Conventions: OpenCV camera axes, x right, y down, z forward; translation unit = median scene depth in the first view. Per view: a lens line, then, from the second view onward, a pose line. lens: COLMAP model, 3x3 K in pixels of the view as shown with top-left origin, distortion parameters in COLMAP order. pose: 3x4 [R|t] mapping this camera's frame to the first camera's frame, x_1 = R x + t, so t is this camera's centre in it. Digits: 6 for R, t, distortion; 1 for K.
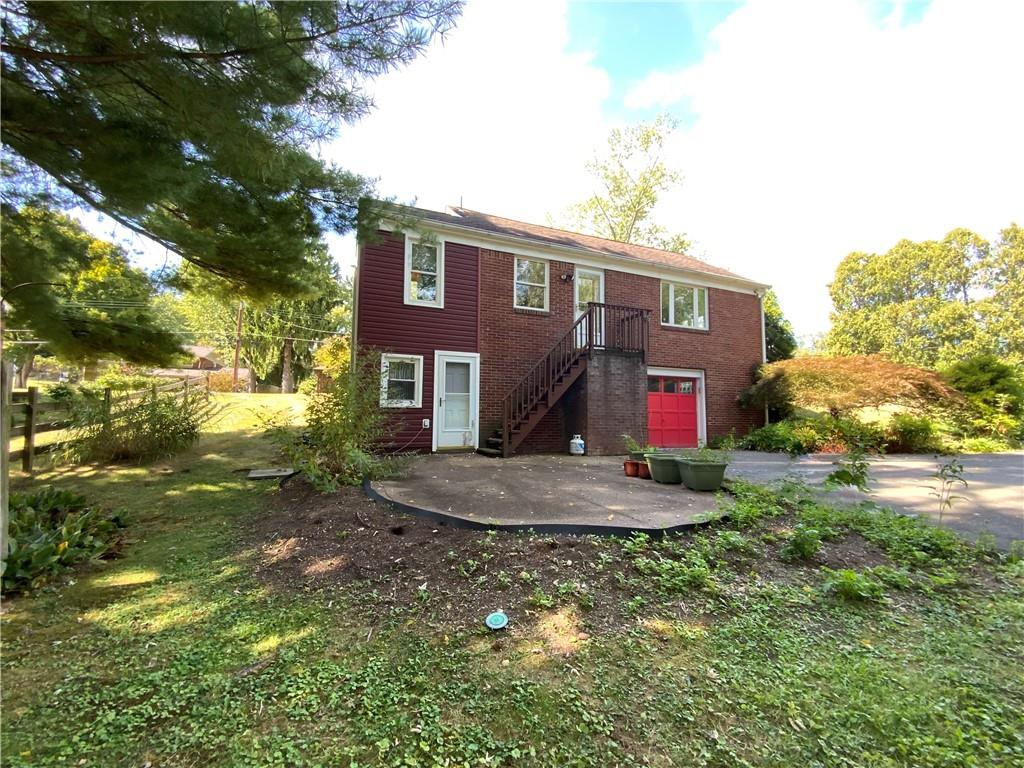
lens RADIAL K [[416.8, 0, 513.8], [0, 416.8, 381.9], [0, 0, 1]] dist [-0.005844, -0.003077]
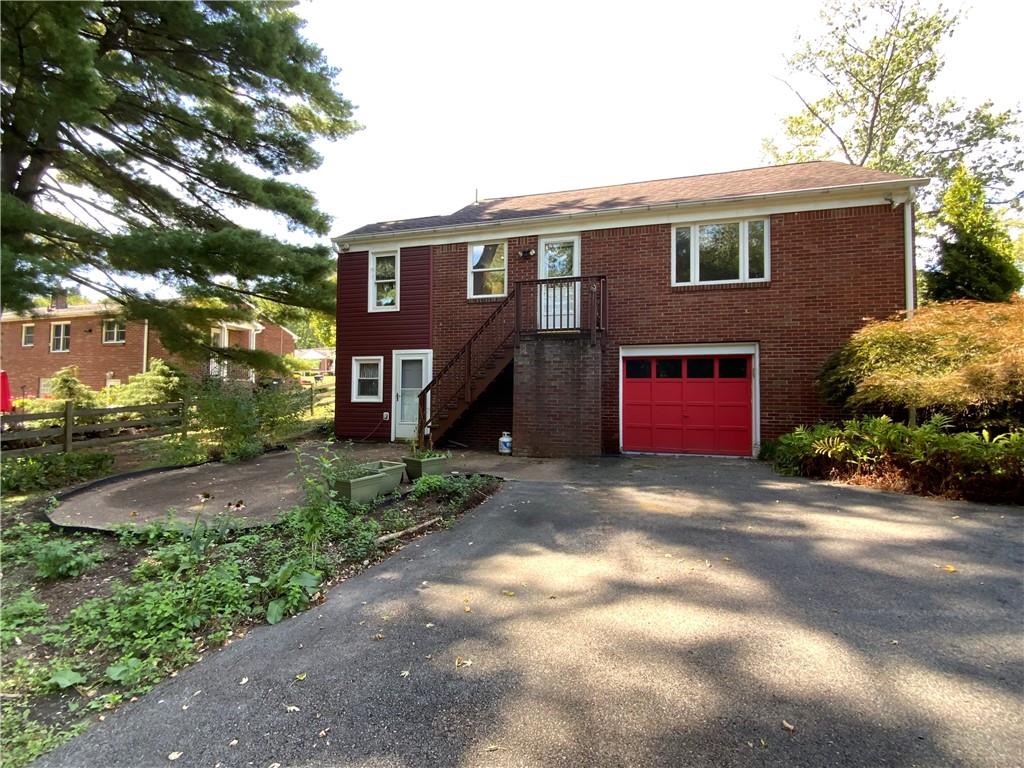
lens RADIAL K [[416.8, 0, 513.3], [0, 416.8, 387.8], [0, 0, 1]] dist [-0.005844, -0.003077]
pose [[0.795965, -0.016989, -0.605105, 0.704217], [0.050853, 0.997949, 0.038873, -0.003018], [0.603203, -0.061713, 0.795196, 0.294276]]
